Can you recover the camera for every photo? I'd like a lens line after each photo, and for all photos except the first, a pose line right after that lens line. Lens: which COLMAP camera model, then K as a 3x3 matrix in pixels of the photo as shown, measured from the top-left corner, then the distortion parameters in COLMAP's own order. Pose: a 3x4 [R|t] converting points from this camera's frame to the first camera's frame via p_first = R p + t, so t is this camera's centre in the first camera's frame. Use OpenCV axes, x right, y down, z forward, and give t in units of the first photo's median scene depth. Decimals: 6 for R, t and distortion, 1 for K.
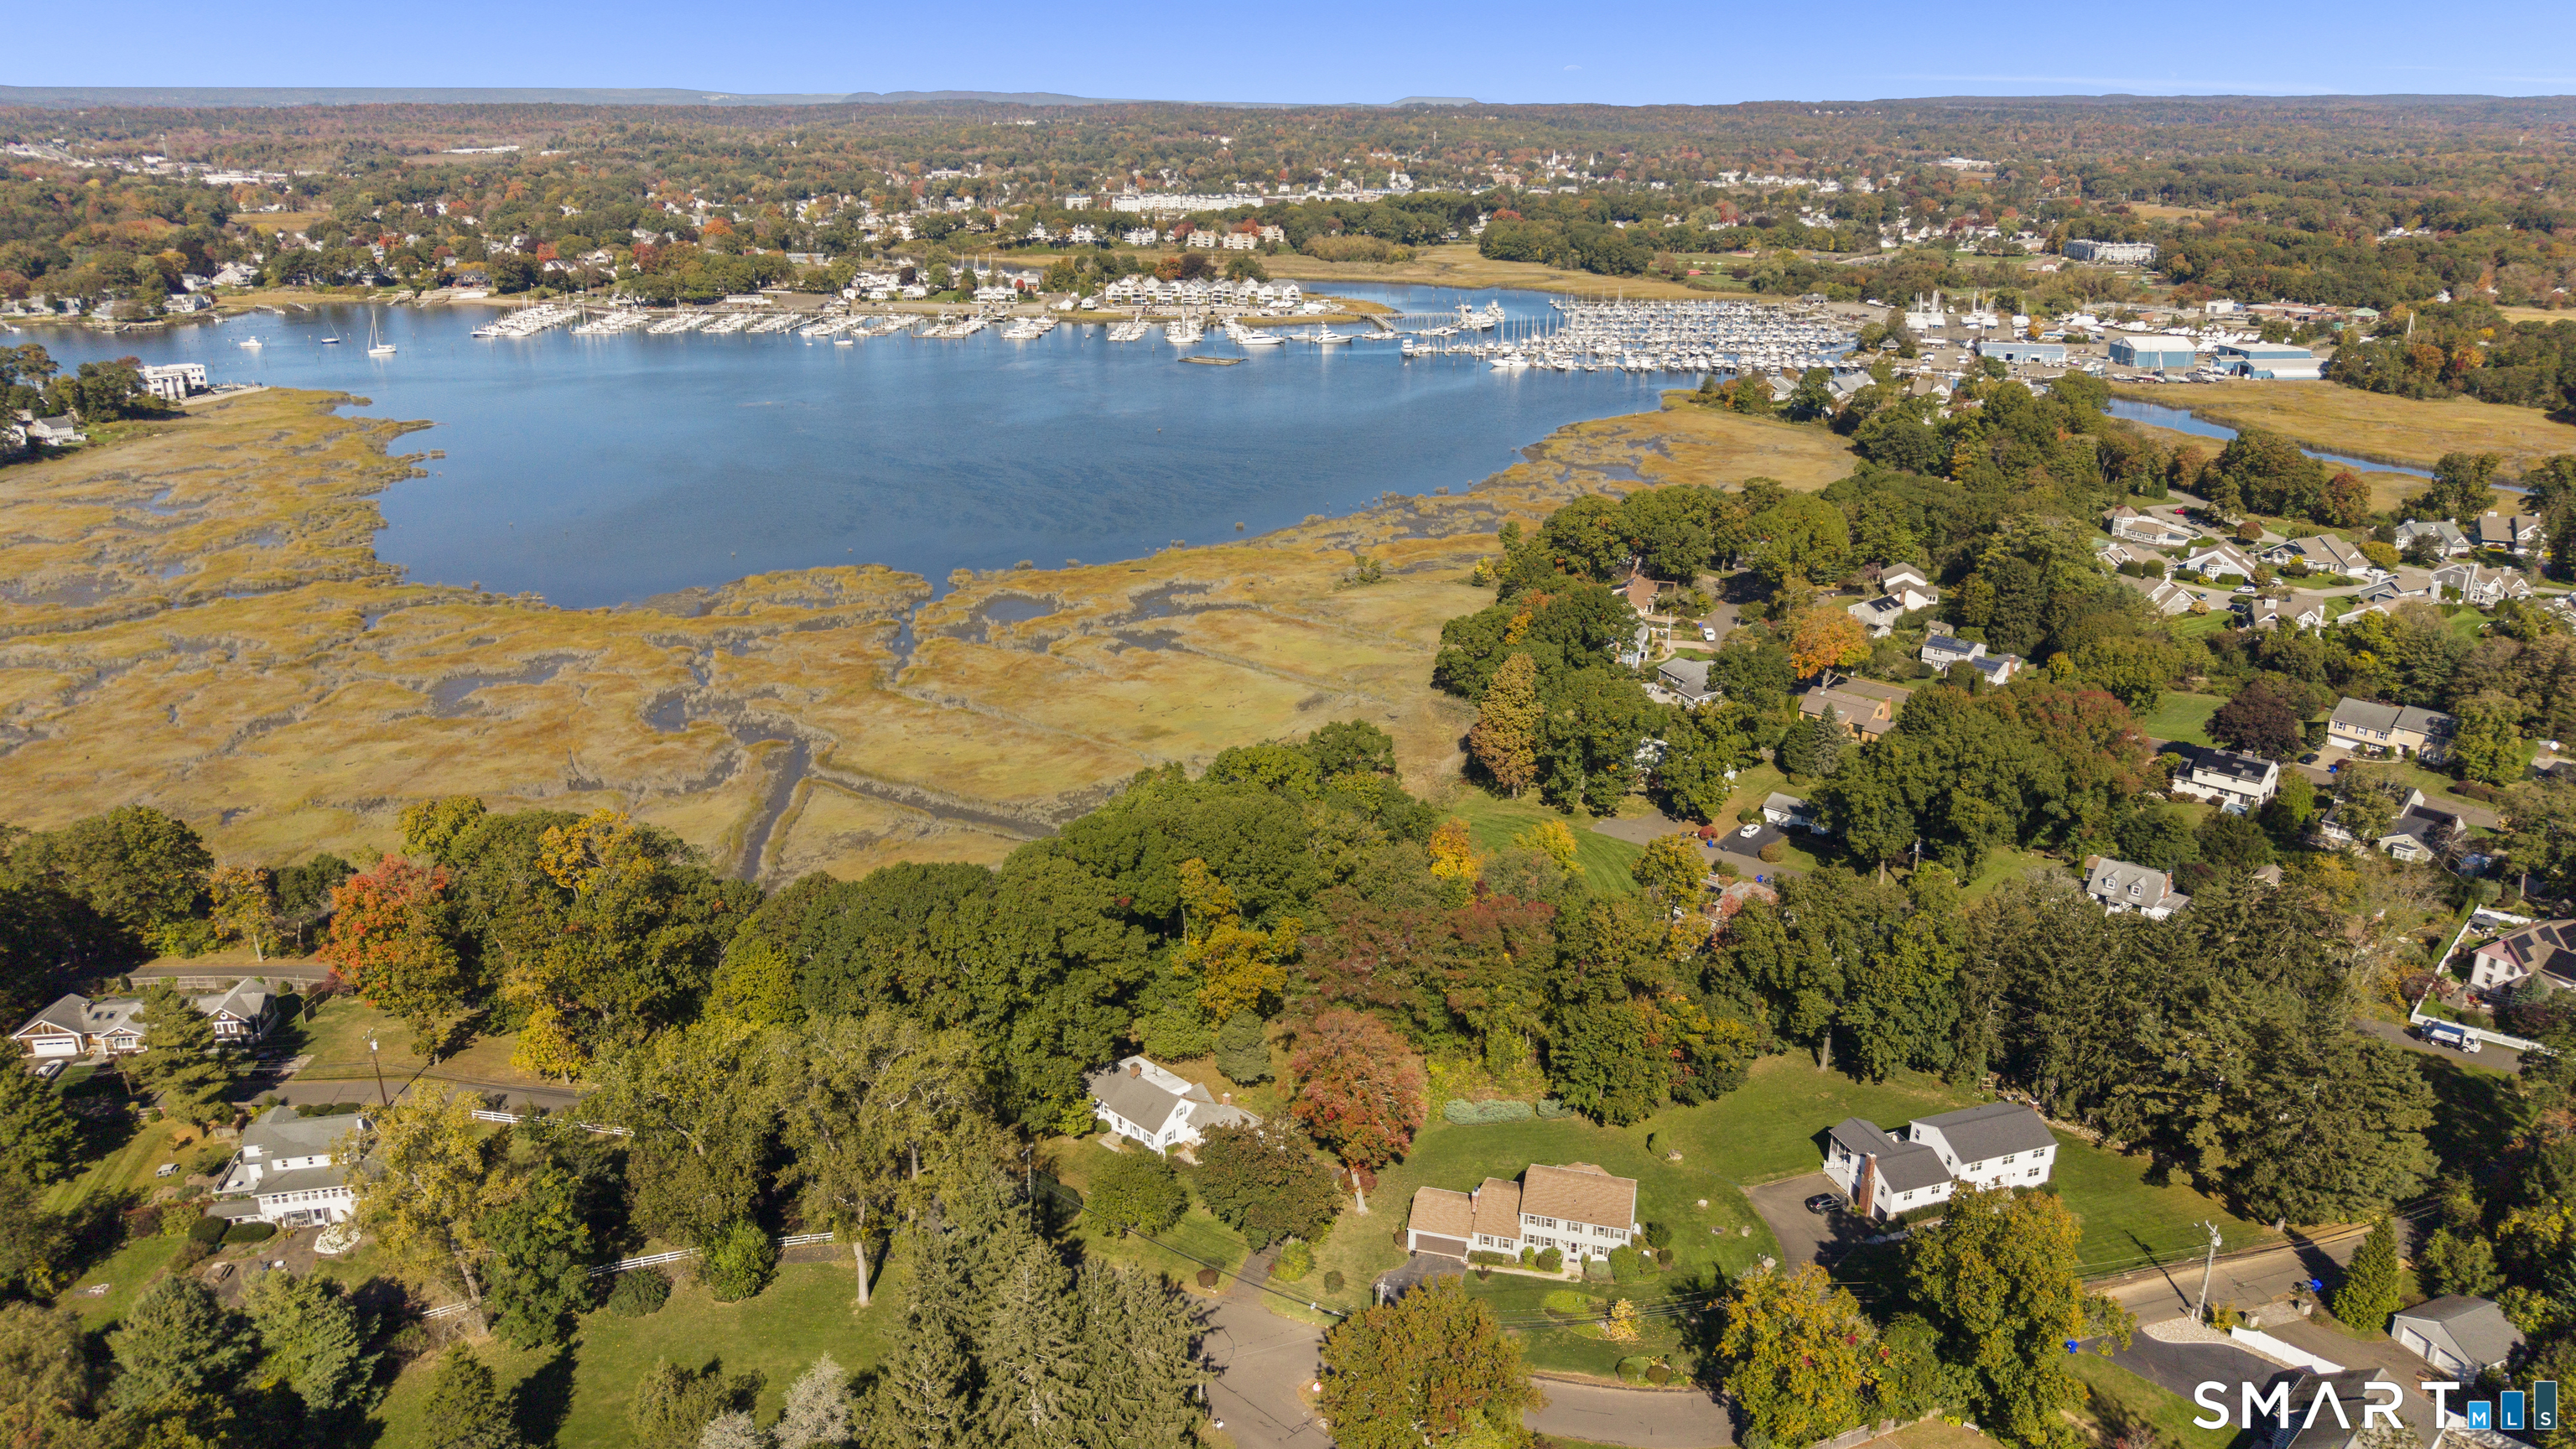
lens RADIAL K [[1775.5, 0, 1288.0], [0, 1775.5, 724.5], [0, 0, 1]] dist [0.006831, -0.005440]
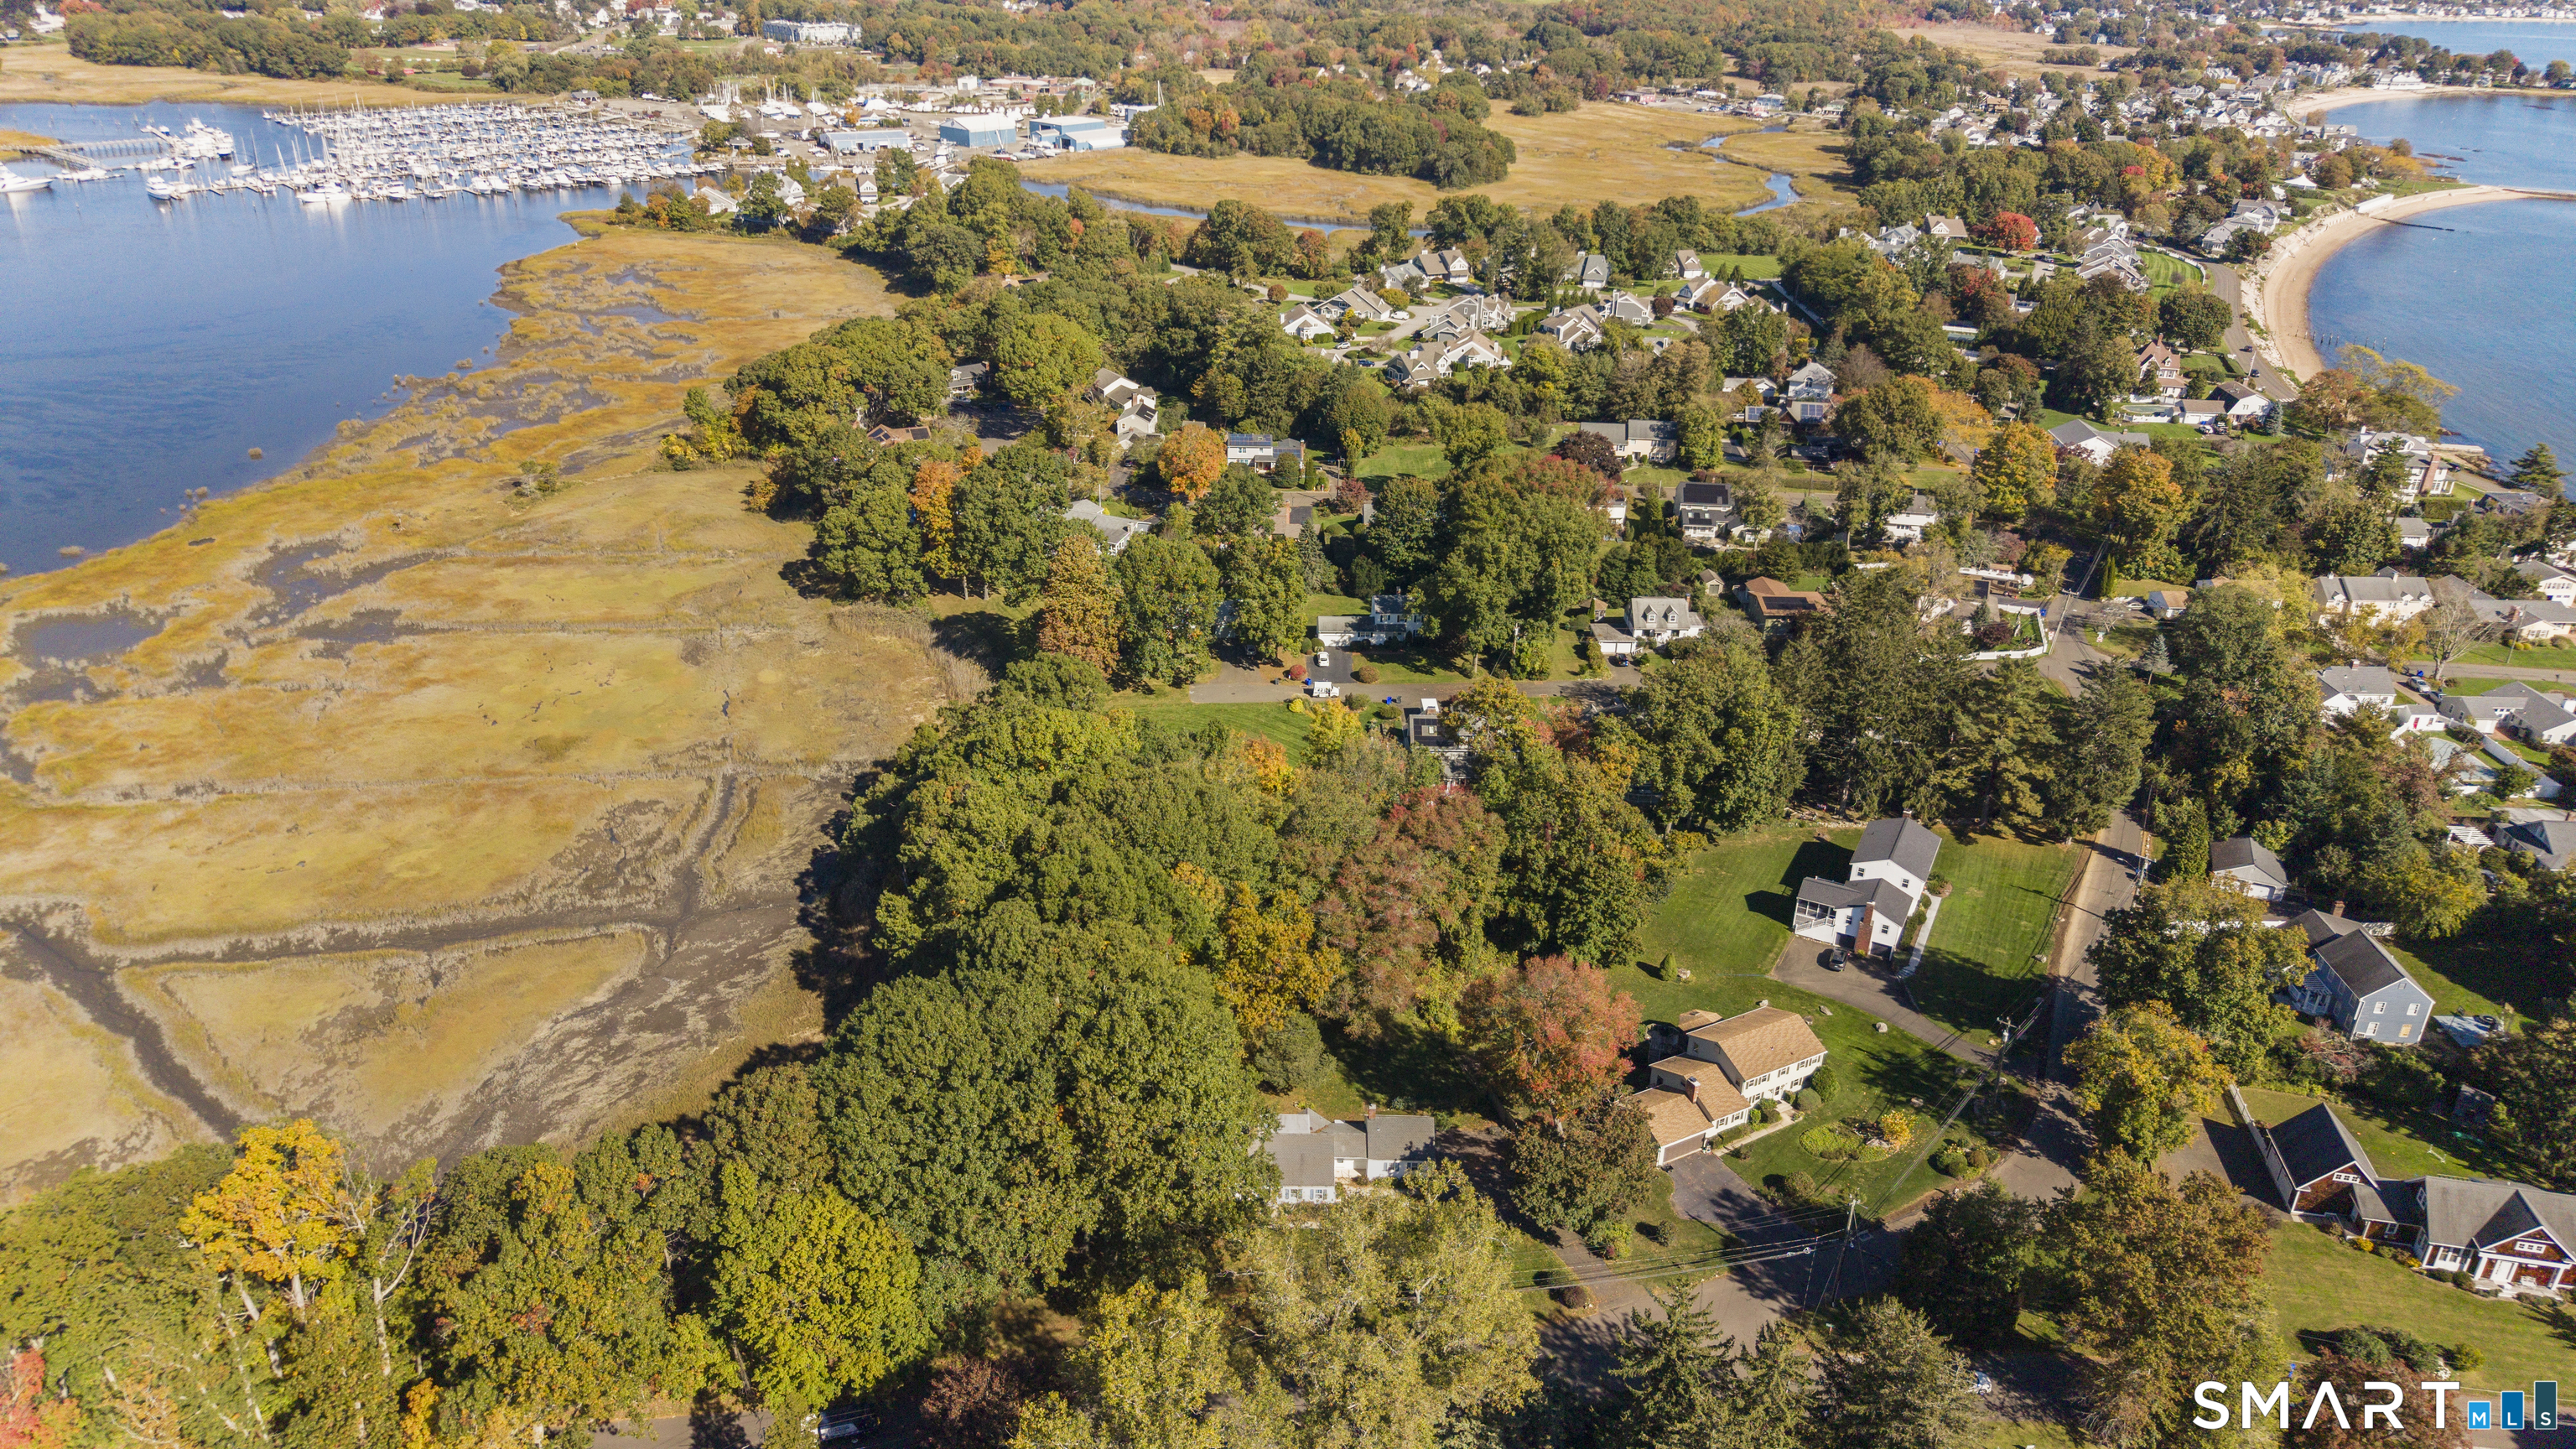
lens RADIAL K [[1733.2, 0, 1288.0], [0, 1733.2, 724.5], [0, 0, 1]] dist [0.005741, 0.001396]
pose [[0.716755, -0.287255, 0.635411, -0.334899], [0.208390, 0.957807, 0.197936, -0.088609], [-0.665459, -0.009458, 0.746374, 0.243586]]
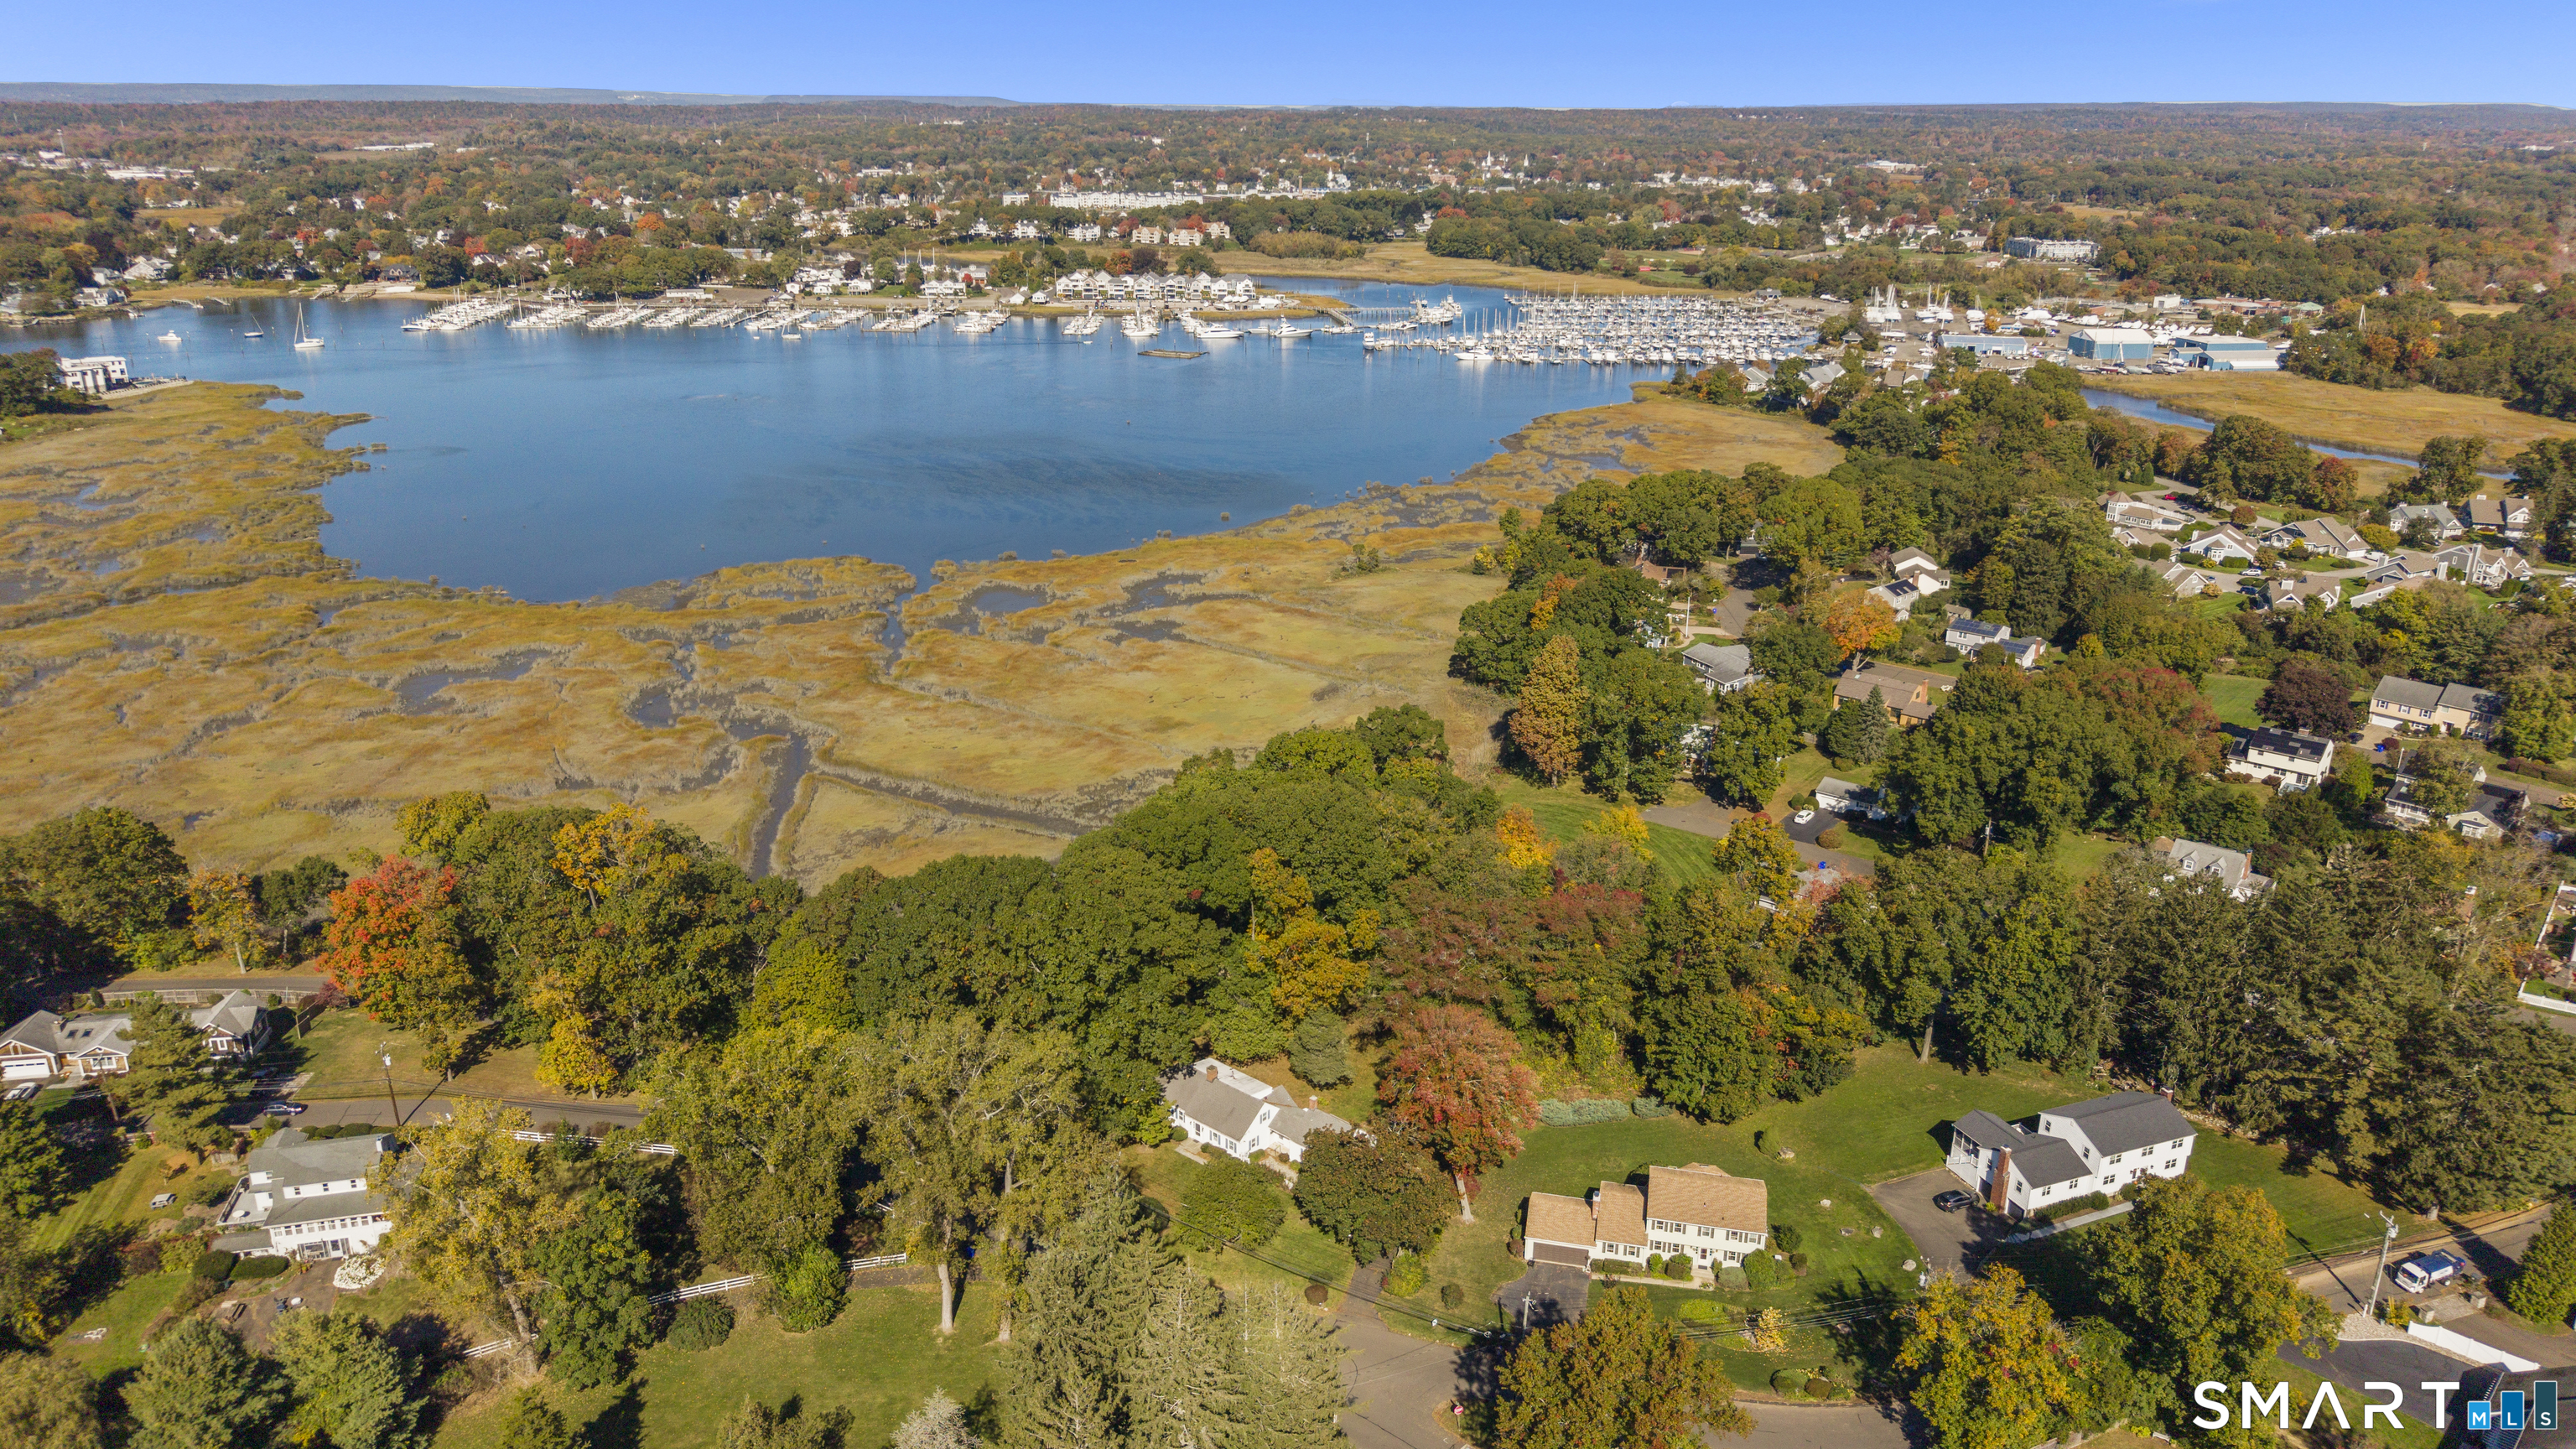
lens RADIAL K [[1775.5, 0, 1288.0], [0, 1775.5, 724.5], [0, 0, 1]] dist [0.006831, -0.005440]
pose [[0.999124, -0.009244, 0.040803, -0.051848], [0.009342, 0.999954, -0.002218, 0.007882], [-0.040780, 0.002597, 0.999165, 0.037273]]
